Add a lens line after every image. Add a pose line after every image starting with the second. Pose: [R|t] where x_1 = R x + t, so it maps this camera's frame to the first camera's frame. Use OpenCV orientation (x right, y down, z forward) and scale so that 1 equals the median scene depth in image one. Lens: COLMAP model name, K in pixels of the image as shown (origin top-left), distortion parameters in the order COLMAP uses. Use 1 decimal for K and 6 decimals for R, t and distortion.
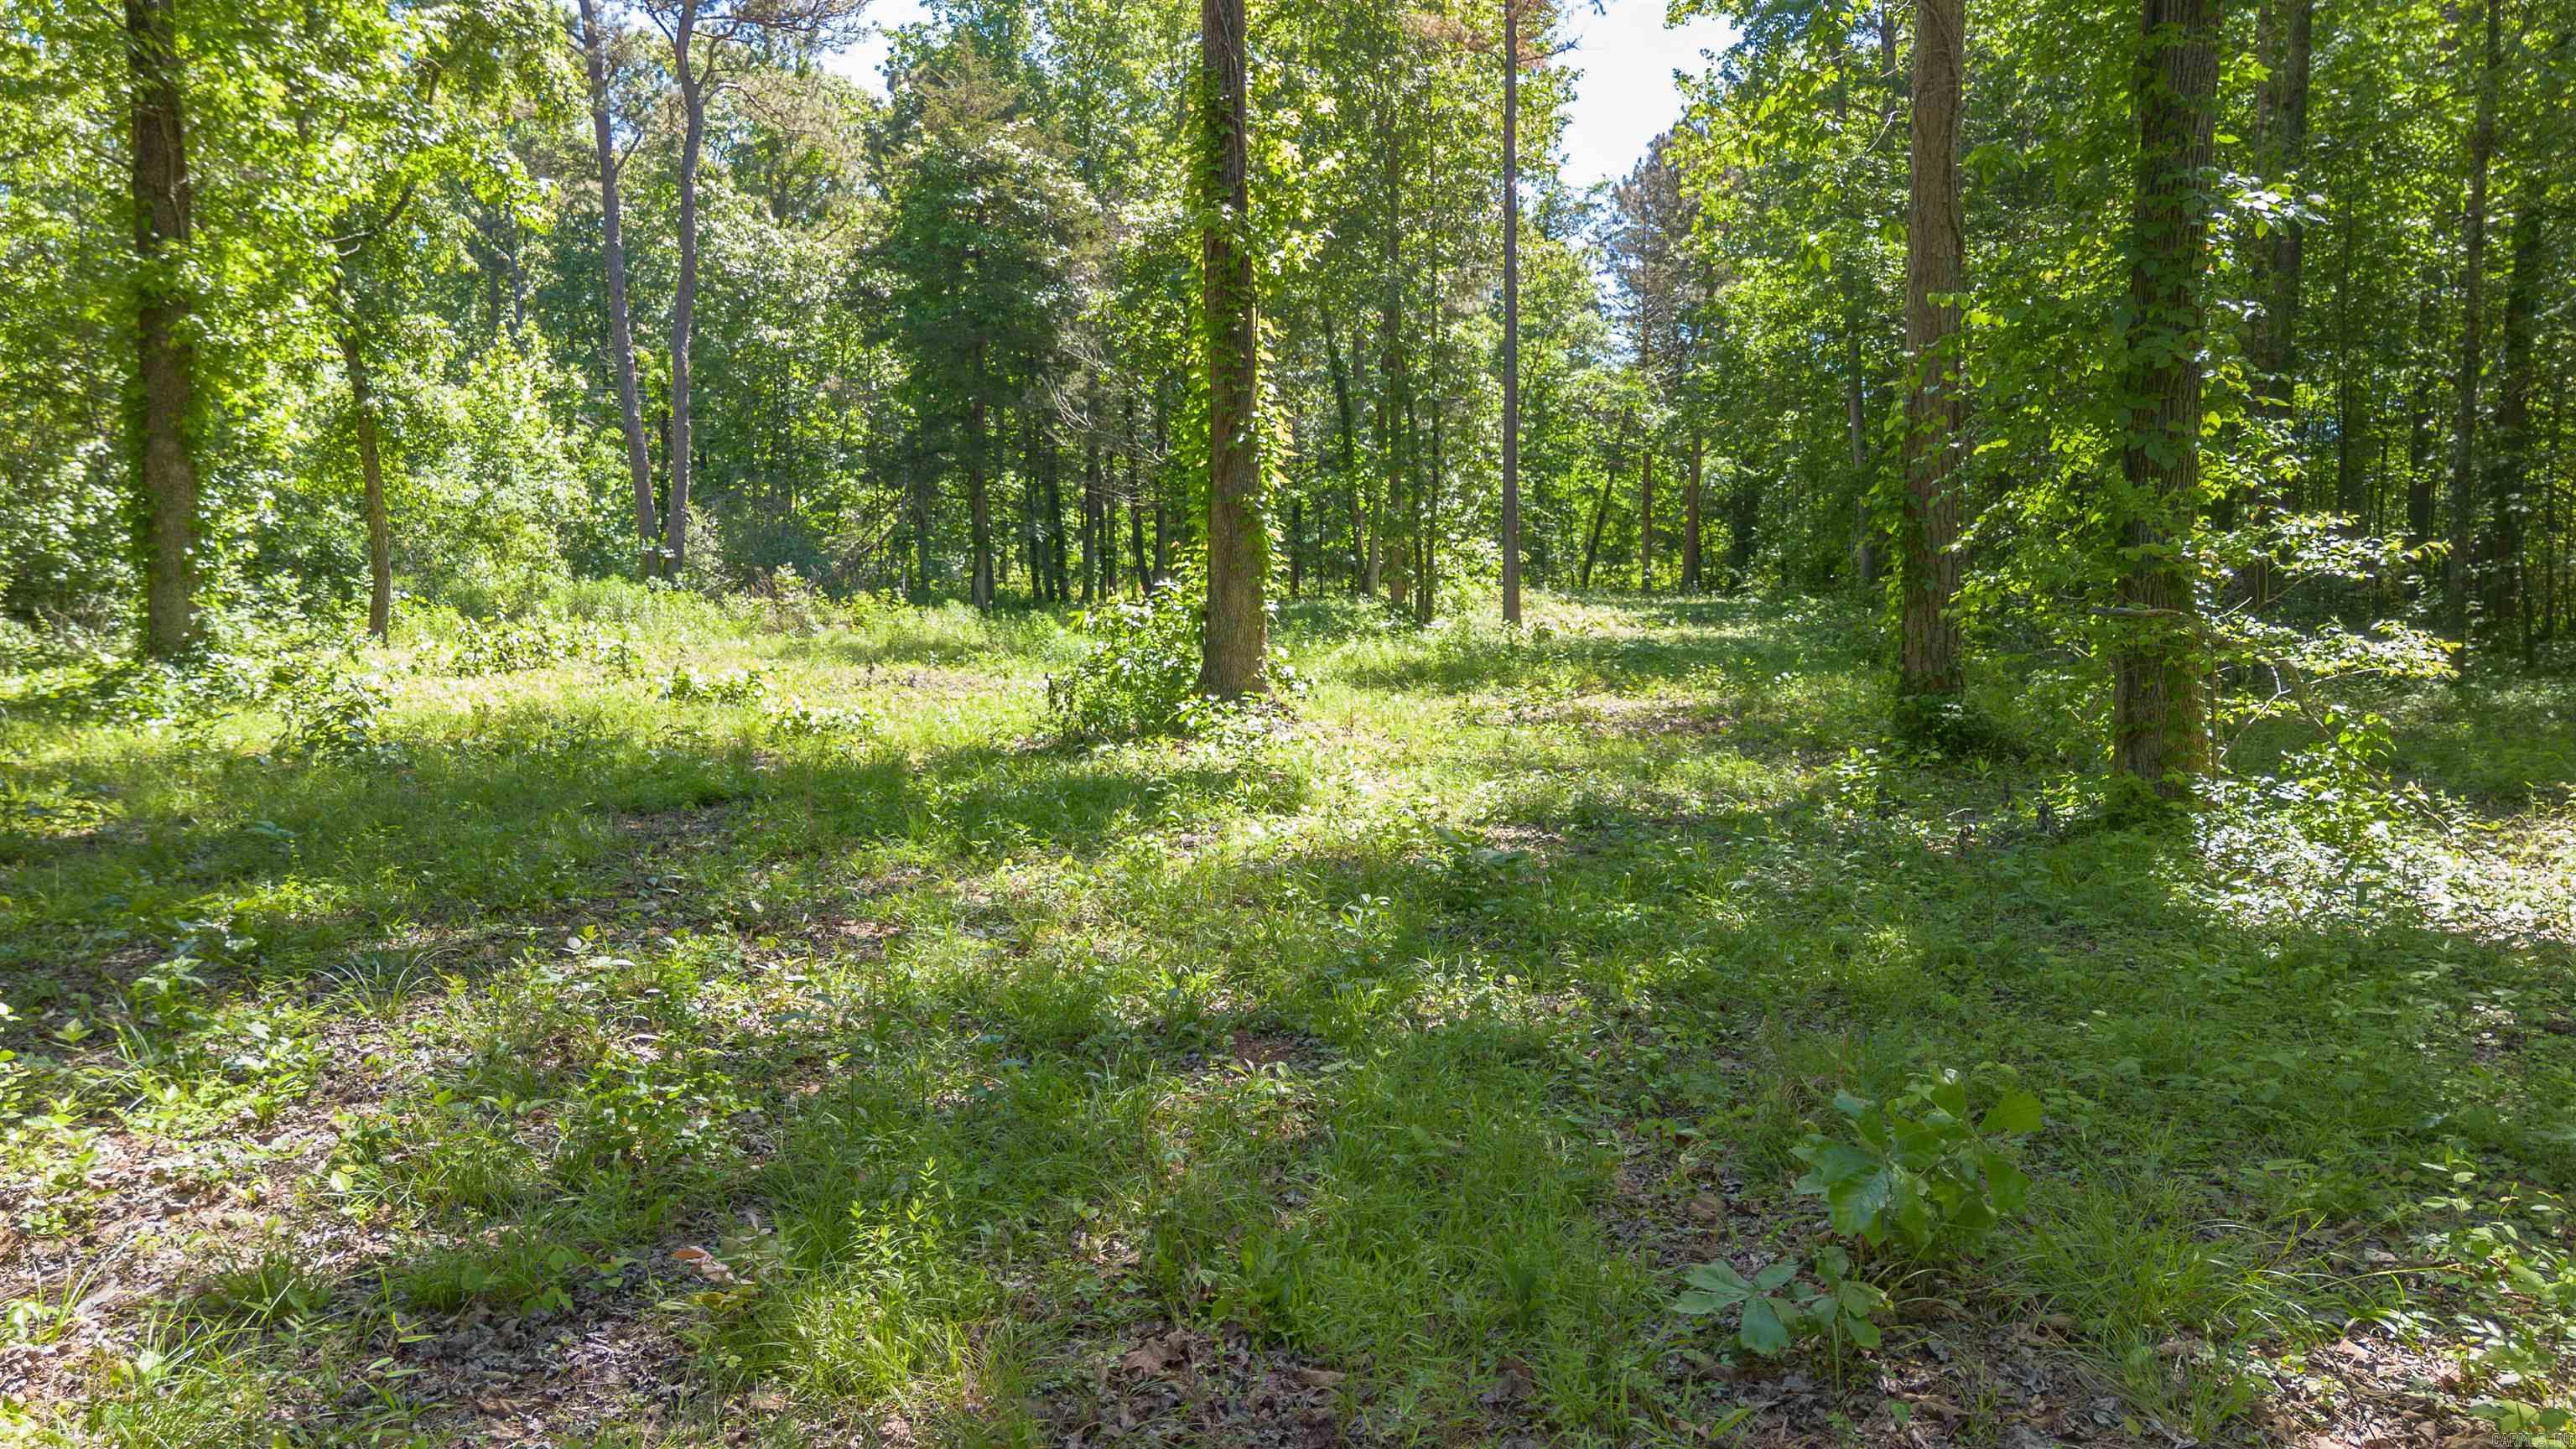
lens RADIAL K [[1797.6, 0, 1302.1], [0, 1797.6, 726.1], [0, 0, 1]] dist [0.073749, -0.071691]
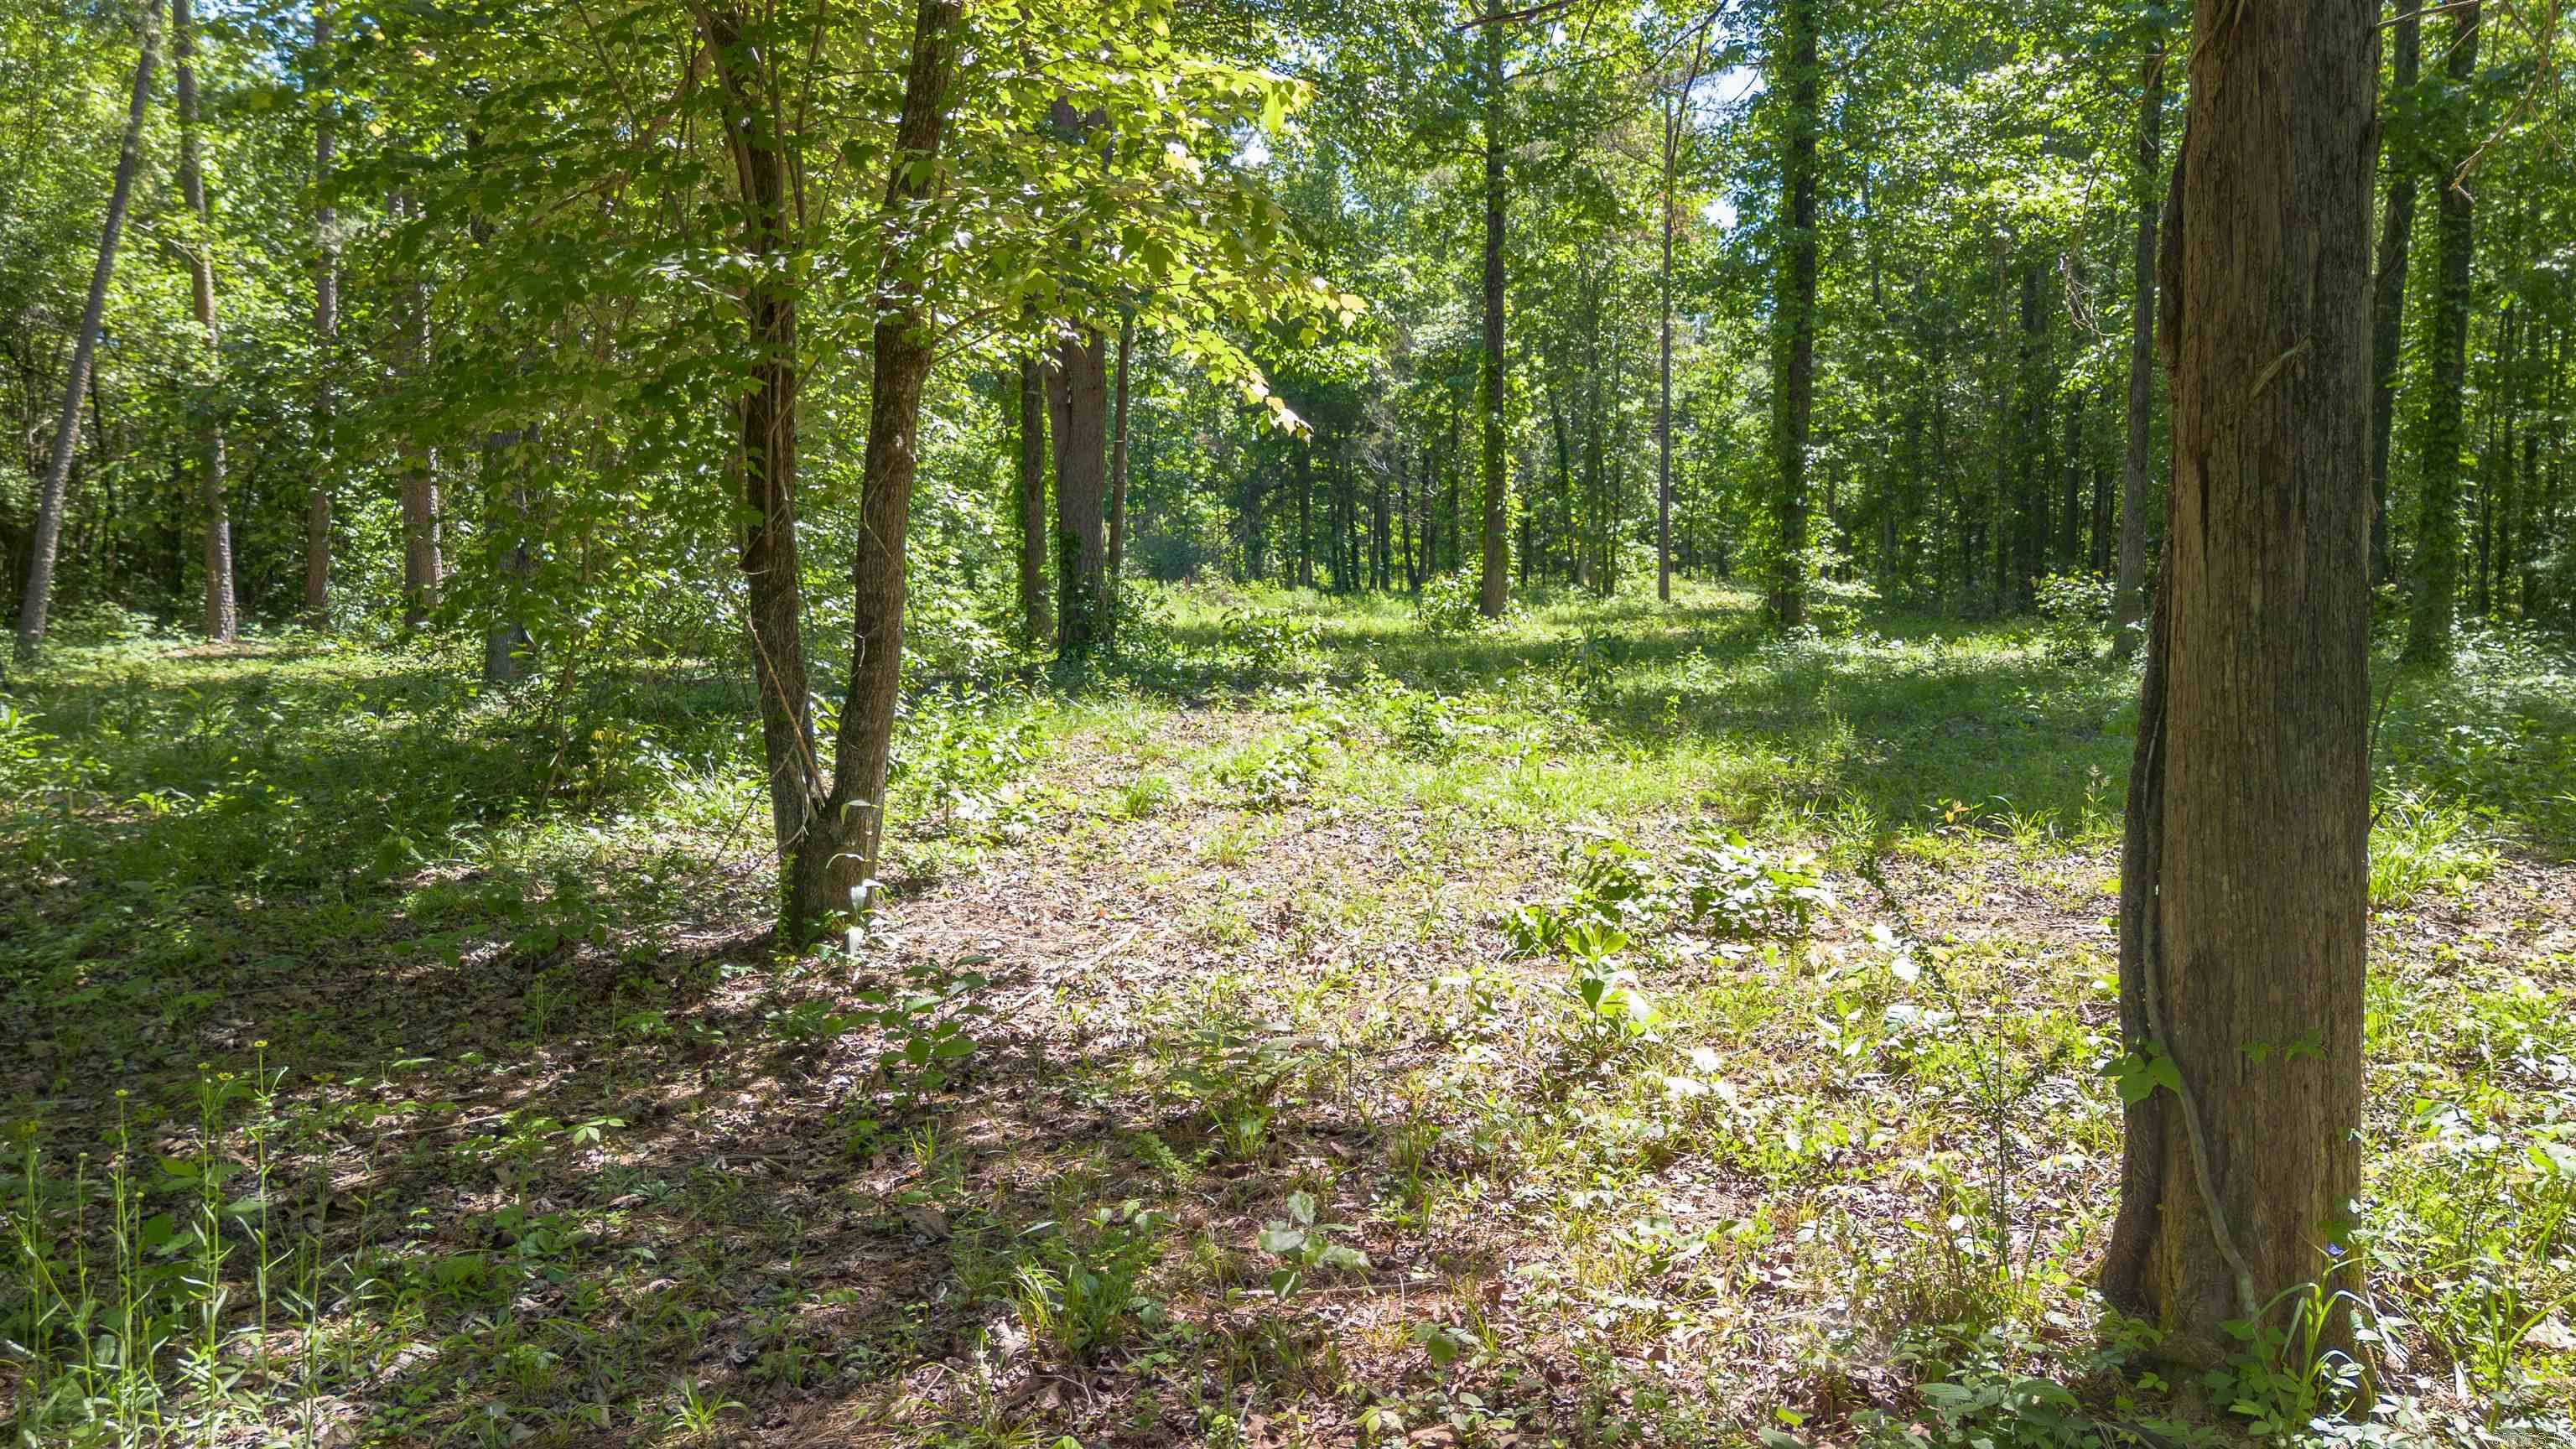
lens RADIAL K [[1797.6, 0, 1276.3], [0, 1797.6, 725.6], [0, 0, 1]] dist [0.073749, -0.071691]
pose [[0.989989, 0.013882, -0.140458, 0.005166], [-0.013856, 0.999903, 0.001167, 0.053490], [0.140460, 0.000791, 0.990086, -0.586090]]
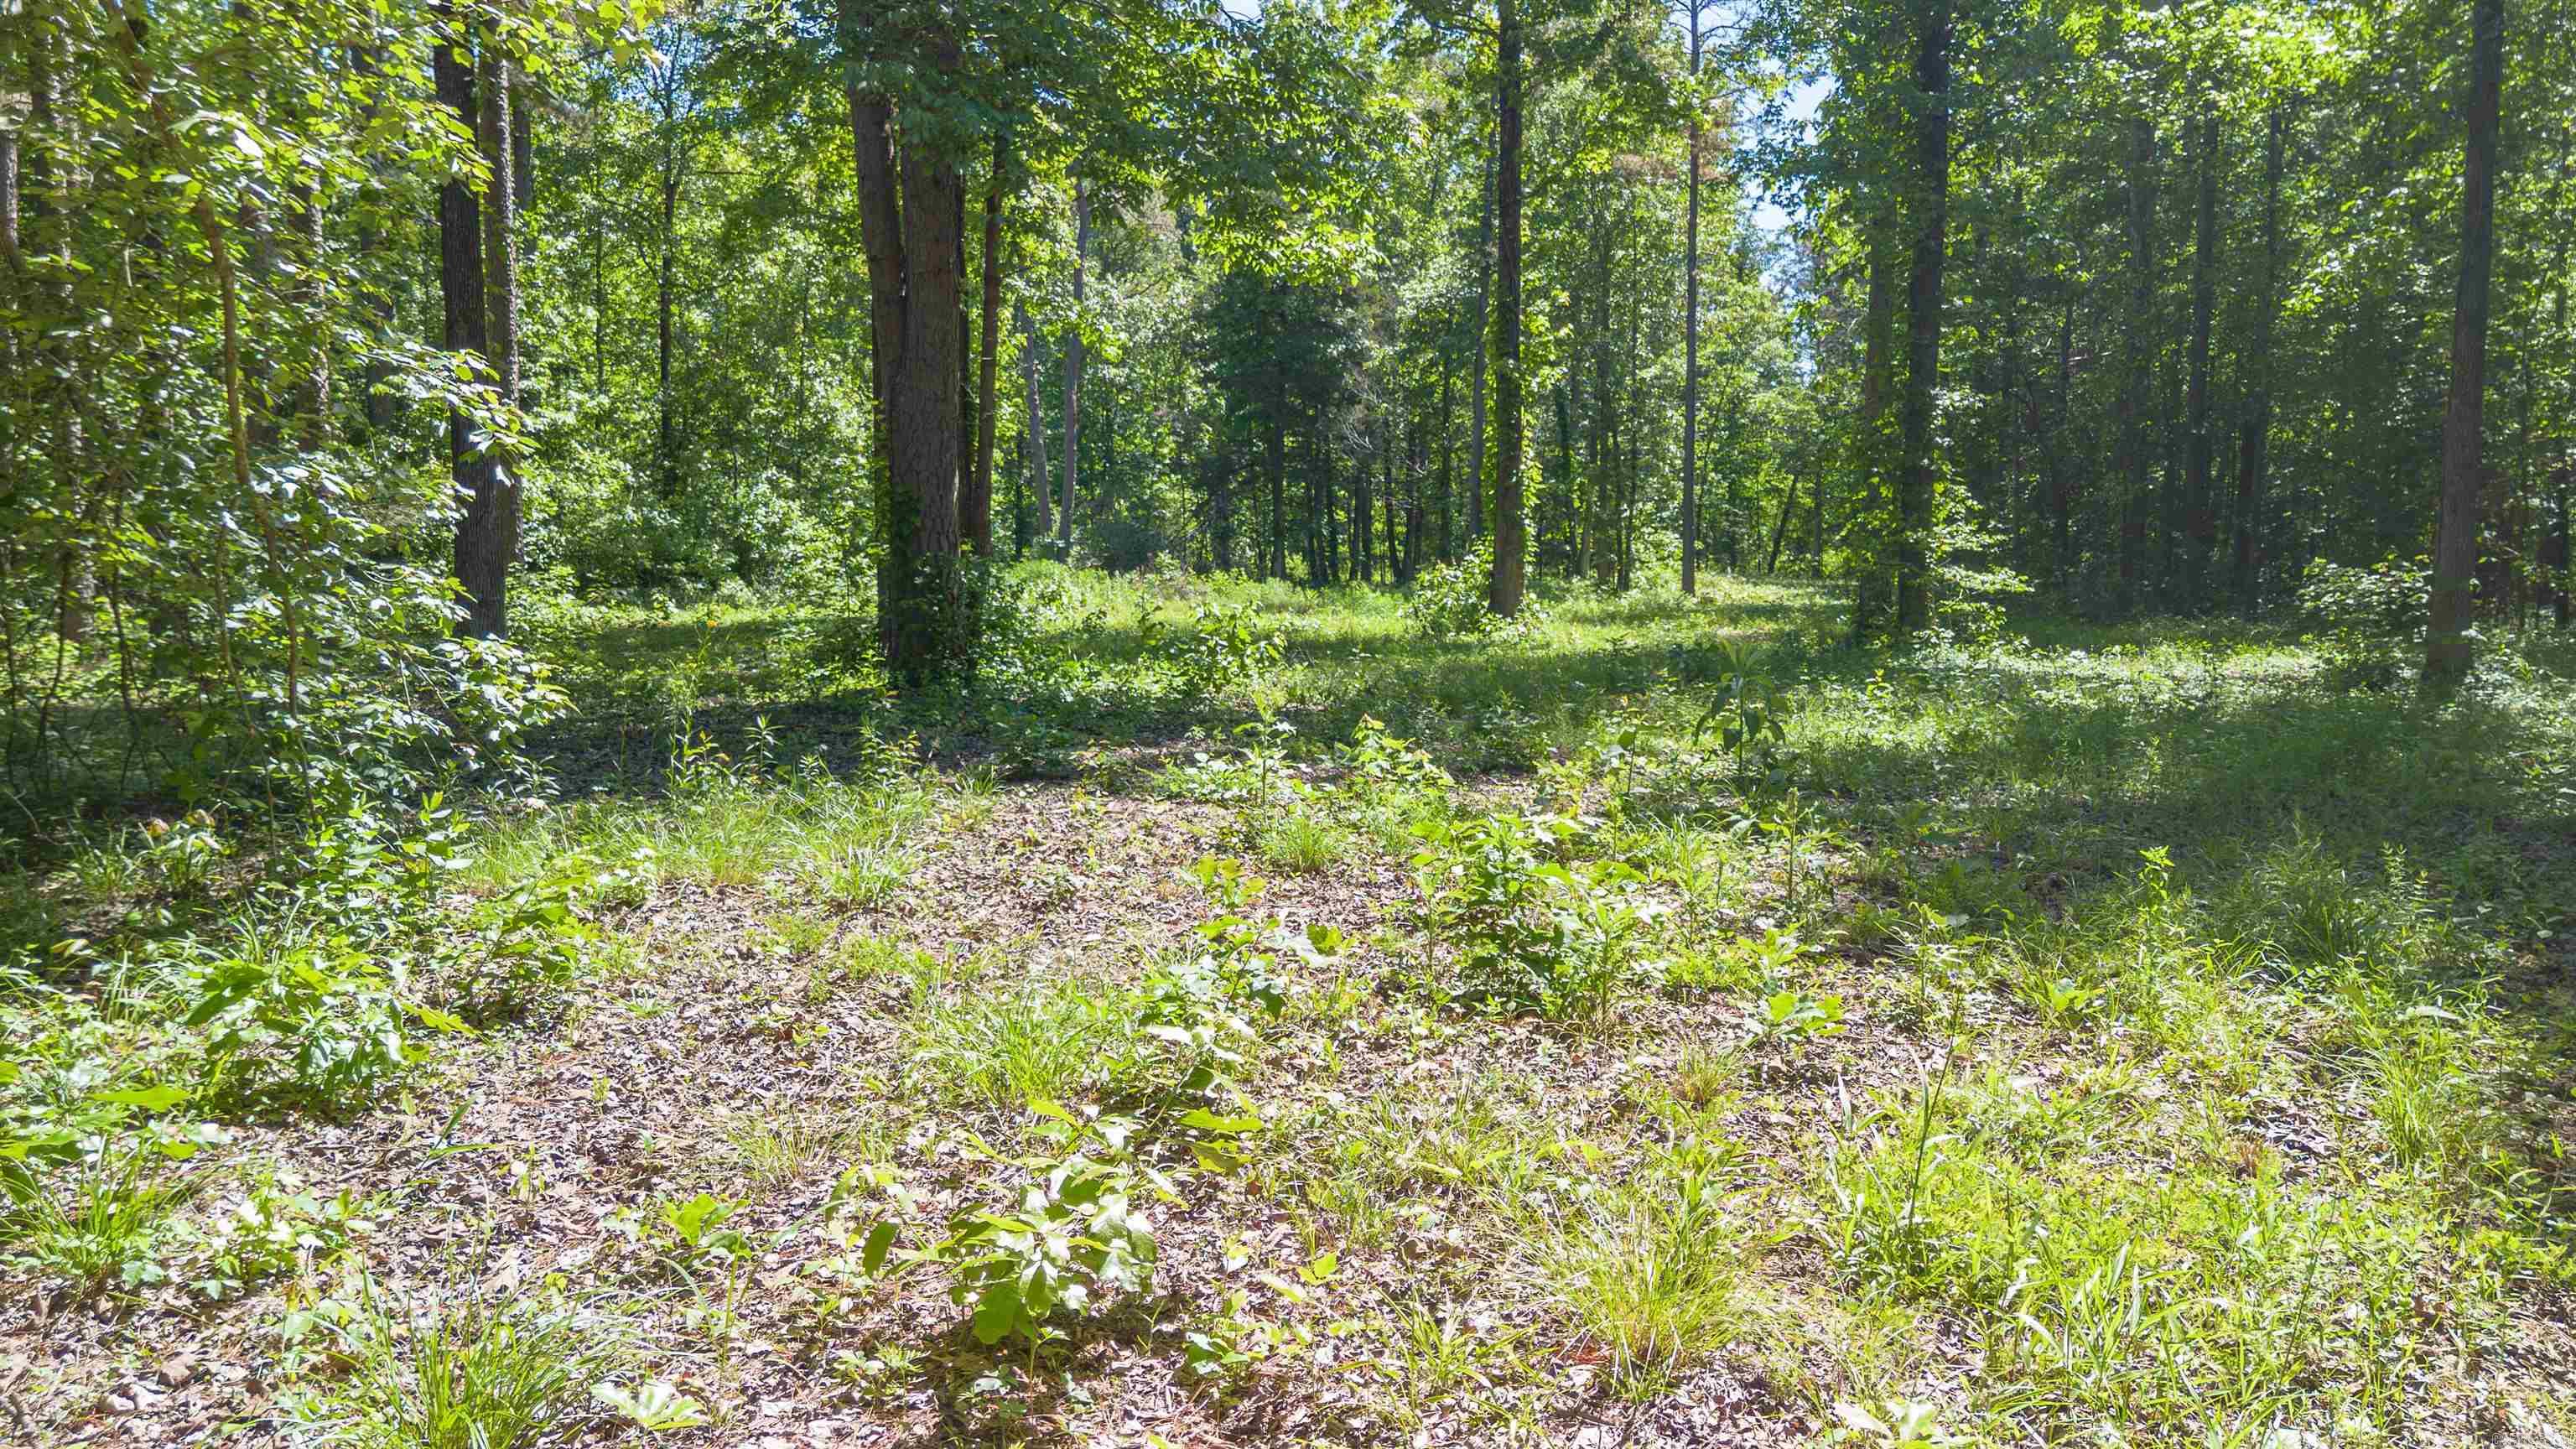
lens RADIAL K [[1797.6, 0, 1282.6], [0, 1797.6, 731.3], [0, 0, 1]] dist [0.073749, -0.071691]
pose [[0.992064, 0.015423, -0.124786, -0.015295], [-0.014538, 0.999862, 0.008002, 0.039094], [0.124893, -0.006125, 0.992151, -0.384422]]
